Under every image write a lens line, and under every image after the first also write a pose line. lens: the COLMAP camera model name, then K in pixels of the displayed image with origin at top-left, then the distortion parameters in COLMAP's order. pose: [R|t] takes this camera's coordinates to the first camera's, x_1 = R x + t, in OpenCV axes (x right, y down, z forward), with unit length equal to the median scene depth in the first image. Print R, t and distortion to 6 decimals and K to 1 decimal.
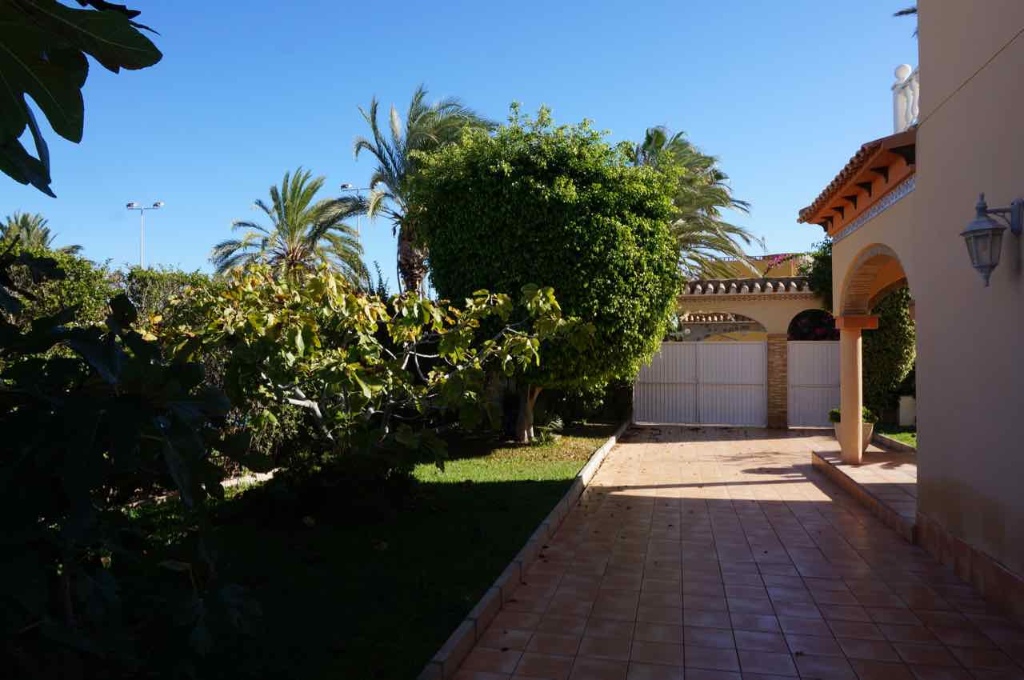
lens RADIAL K [[687.5, 0, 510.7], [0, 687.5, 344.5], [0, 0, 1]] dist [-0.009852, -0.001895]
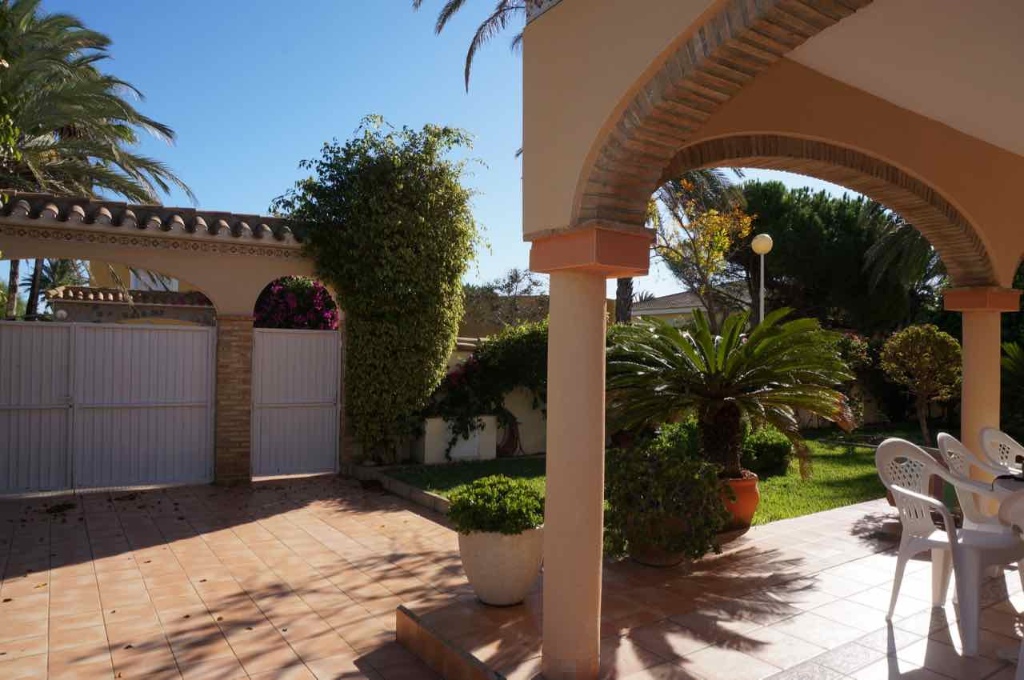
lens RADIAL K [[687.5, 0, 510.4], [0, 687.5, 345.3], [0, 0, 1]] dist [-0.009852, -0.001895]
pose [[0.680081, 0.021360, 0.732826, 0.131573], [-0.024185, 0.999685, -0.006694, 0.007955], [-0.732738, -0.013171, 0.680383, 0.454652]]
